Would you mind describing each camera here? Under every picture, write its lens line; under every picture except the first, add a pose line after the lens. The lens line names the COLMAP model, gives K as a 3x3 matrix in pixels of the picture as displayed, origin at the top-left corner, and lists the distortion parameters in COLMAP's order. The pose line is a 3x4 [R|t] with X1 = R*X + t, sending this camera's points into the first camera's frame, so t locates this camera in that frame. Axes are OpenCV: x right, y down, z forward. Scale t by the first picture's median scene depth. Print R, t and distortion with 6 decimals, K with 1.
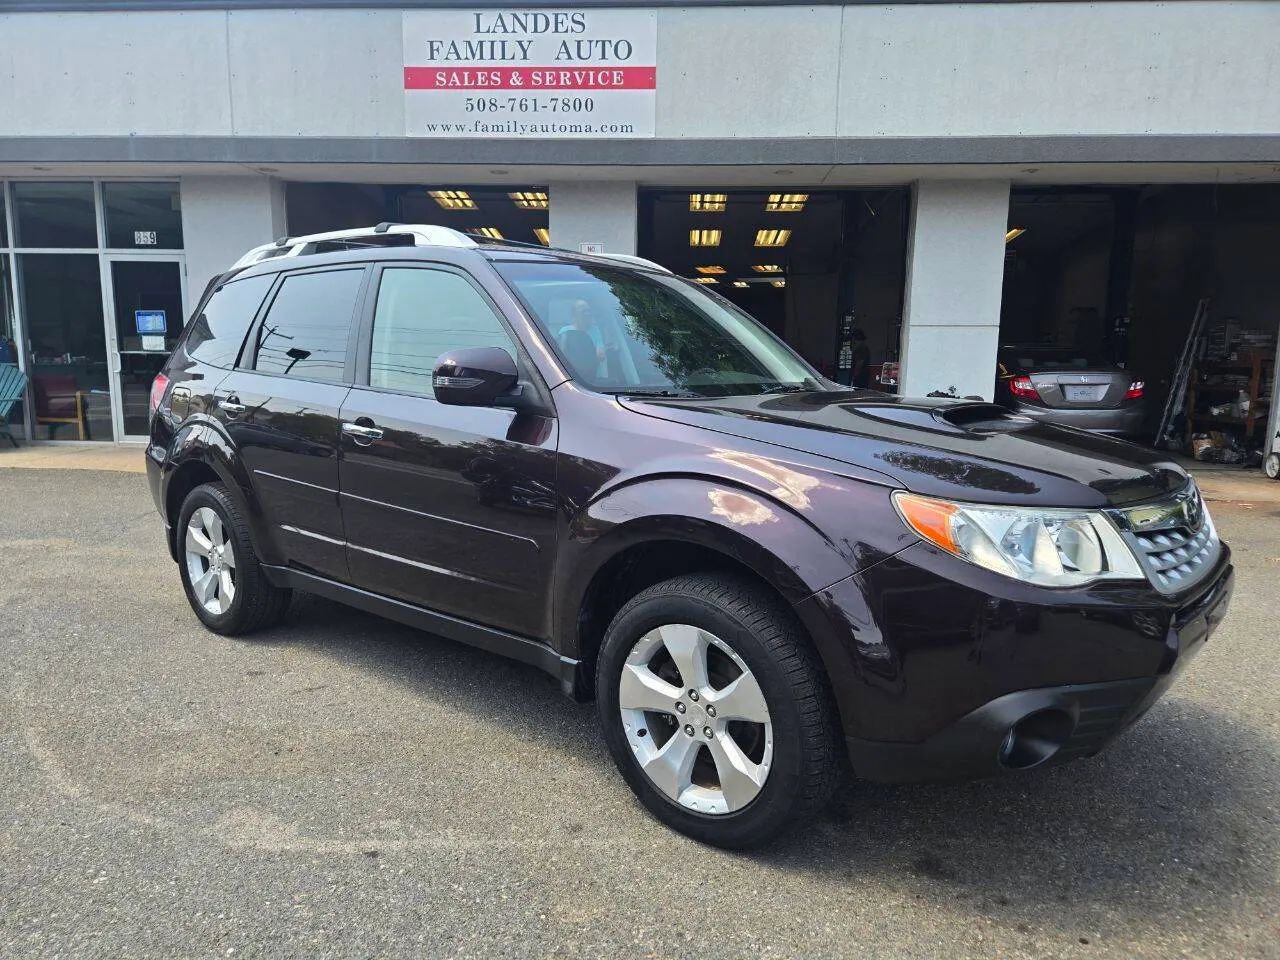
lens RADIAL K [[880.8, 0, 650.5], [0, 880.8, 488.3], [0, 0, 1]] dist [0.053277, -0.048937]
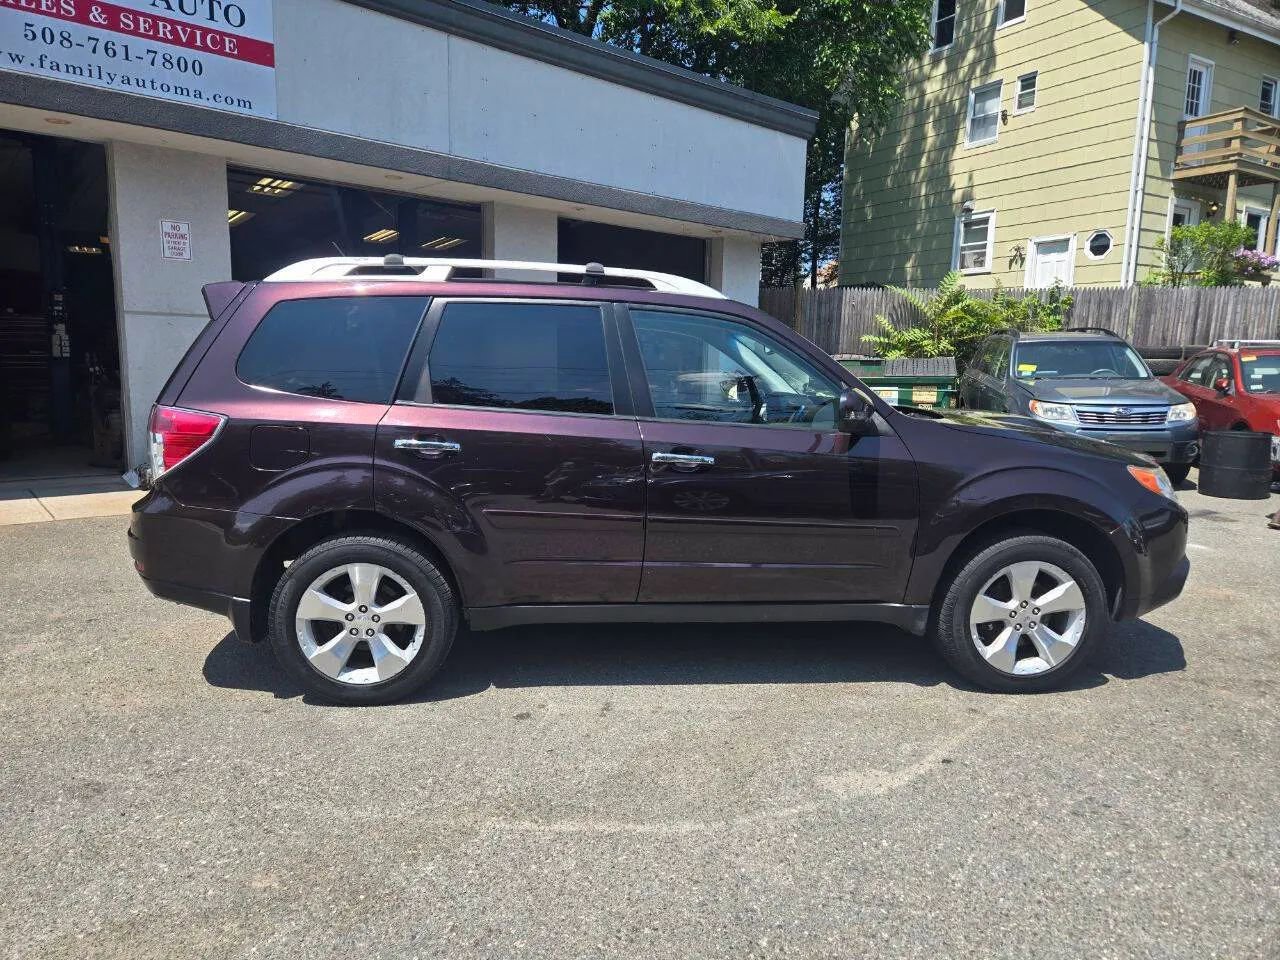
lens RADIAL K [[858.4, 0, 644.6], [0, 858.4, 473.3], [0, 0, 1]] dist [0.061267, -0.048949]
pose [[0.705897, -0.094301, 0.702009, -0.401684], [0.087063, 0.995134, 0.046131, -0.036216], [-0.702944, 0.028556, 0.710672, 0.091416]]
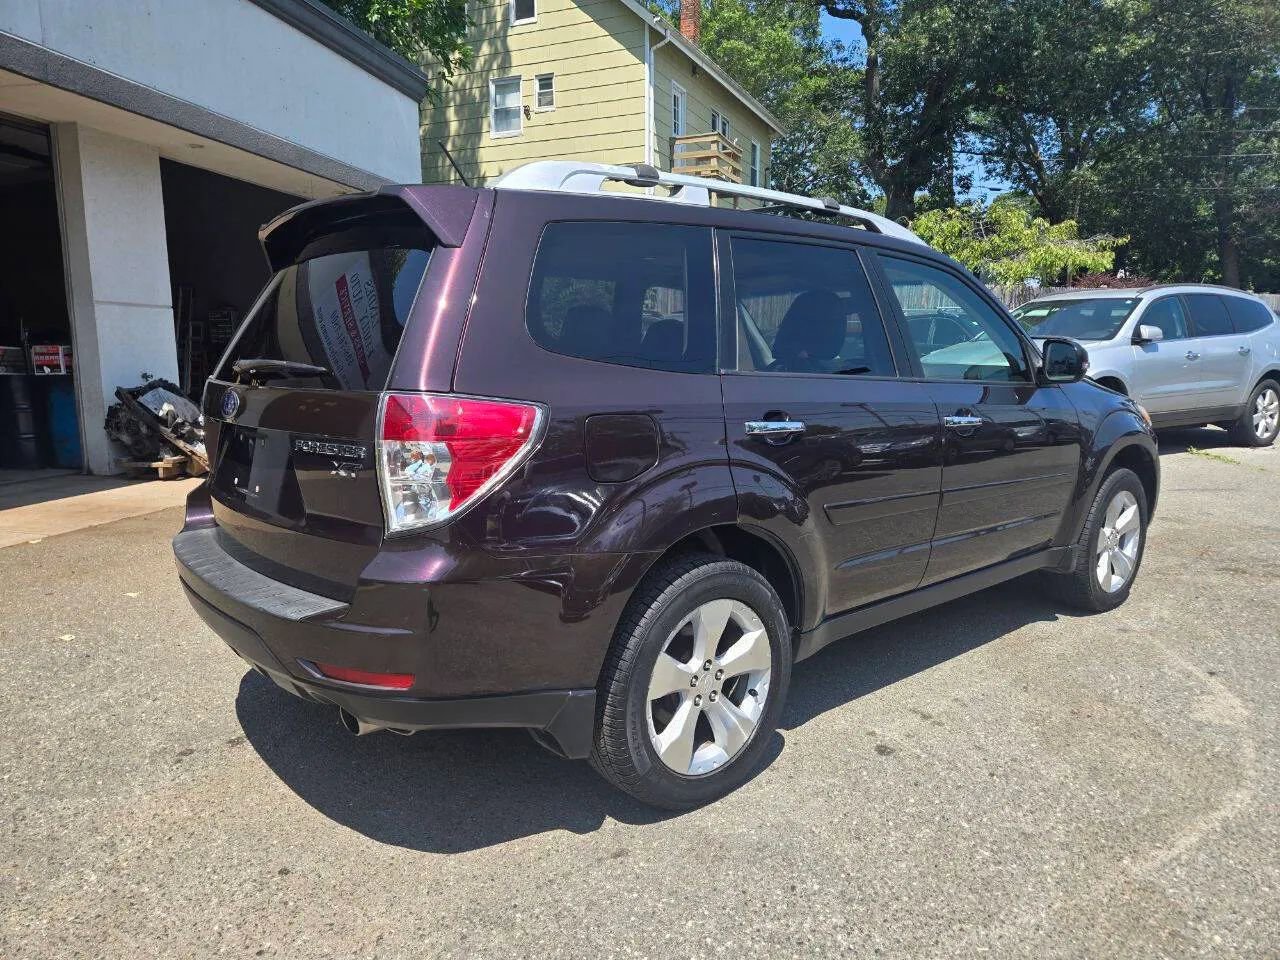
lens RADIAL K [[858.4, 0, 644.6], [0, 858.4, 473.3], [0, 0, 1]] dist [0.061267, -0.048949]
pose [[0.157716, -0.151806, 0.975746, -0.484518], [0.141904, 0.981341, 0.129739, -0.066700], [-0.977235, 0.118001, 0.176315, 0.424621]]
